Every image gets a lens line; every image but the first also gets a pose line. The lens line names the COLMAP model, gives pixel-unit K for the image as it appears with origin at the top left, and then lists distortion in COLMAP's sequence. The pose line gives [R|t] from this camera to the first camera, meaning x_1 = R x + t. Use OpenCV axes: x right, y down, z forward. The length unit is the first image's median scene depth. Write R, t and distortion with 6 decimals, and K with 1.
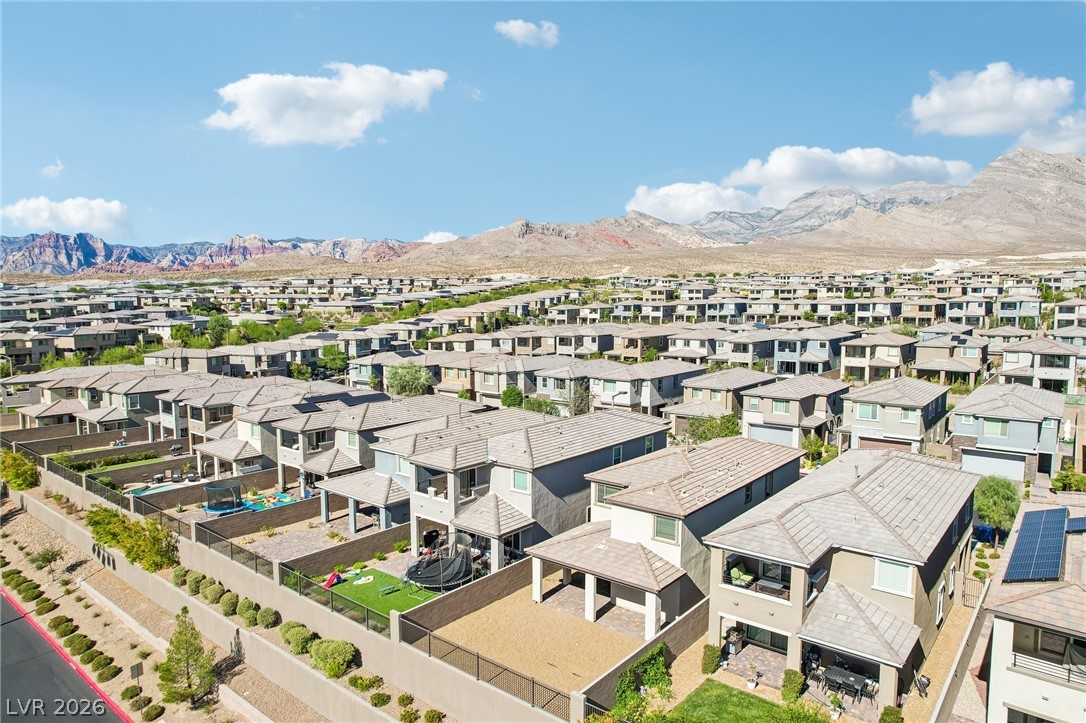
lens RADIAL K [[693.9, 0, 544.8], [0, 693.9, 361.8], [0, 0, 1]] dist [-0.076379, 0.072650]
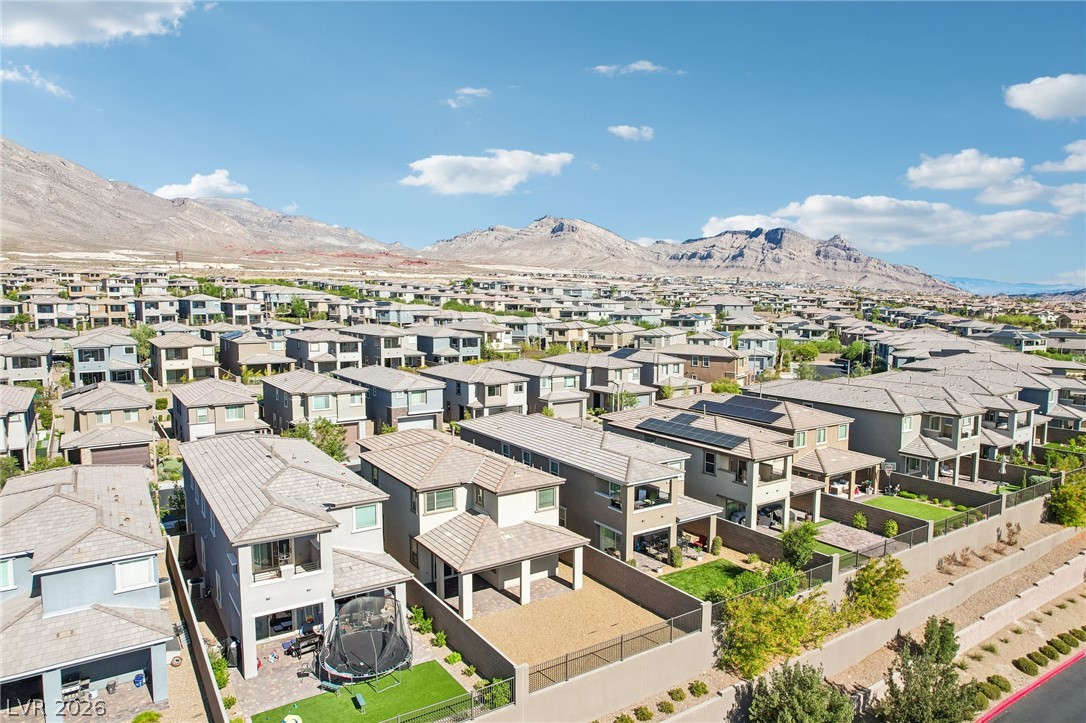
lens RADIAL K [[693.9, 0, 544.8], [0, 693.9, 361.8], [0, 0, 1]] dist [-0.076379, 0.072650]
pose [[0.300806, -0.089315, 0.949494, -0.374560], [0.086607, 0.994049, 0.066068, -0.027505], [-0.949745, 0.062359, 0.306752, 0.252471]]
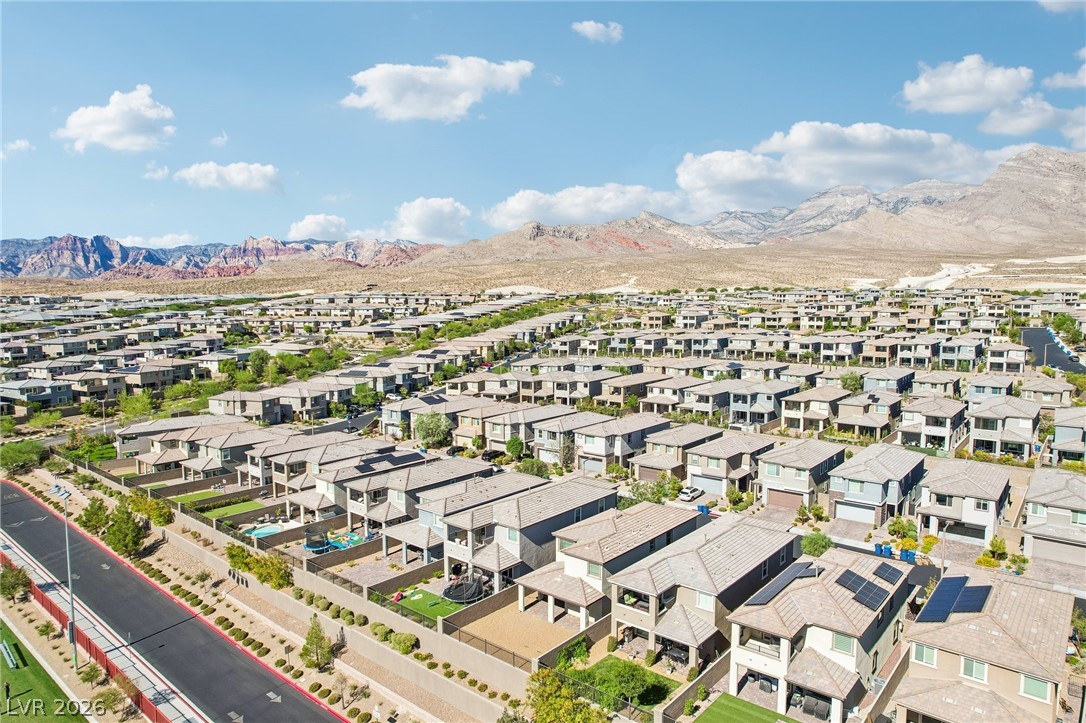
lens RADIAL K [[693.9, 0, 544.8], [0, 693.9, 361.8], [0, 0, 1]] dist [-0.076379, 0.072650]
pose [[0.999859, -0.001156, -0.016743, 0.032960], [0.001156, 0.999999, 0.000003, -0.114837], [0.016743, -0.000022, 0.999860, -0.300175]]
